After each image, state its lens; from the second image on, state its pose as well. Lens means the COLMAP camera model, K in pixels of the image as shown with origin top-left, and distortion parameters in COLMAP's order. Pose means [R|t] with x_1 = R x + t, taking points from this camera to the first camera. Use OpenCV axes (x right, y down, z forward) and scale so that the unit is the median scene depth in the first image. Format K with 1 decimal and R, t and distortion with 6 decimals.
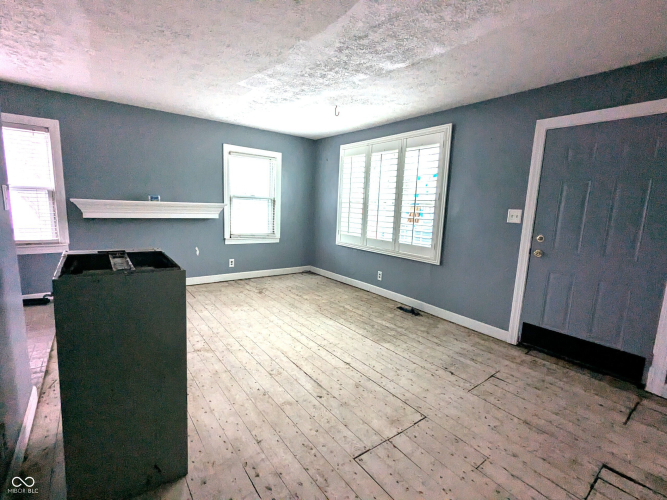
lens RADIAL K [[316.4, 0, 333.5], [0, 316.4, 250.0], [0, 0, 1]] dist [0.000147, 0.000247]
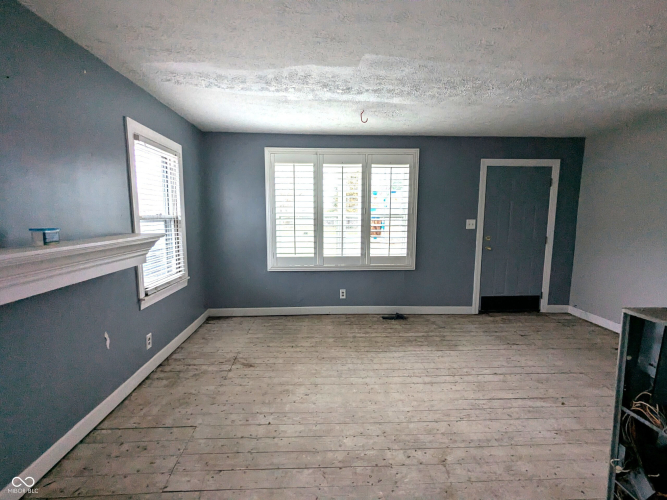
lens RADIAL K [[316.4, 0, 333.5], [0, 316.4, 250.0], [0, 0, 1]] dist [0.000147, 0.000247]
pose [[0.562094, -0.133561, 0.816218, -0.766777], [0.139964, 0.988002, 0.065284, -0.140674], [-0.815145, 0.077545, 0.574043, 0.575523]]
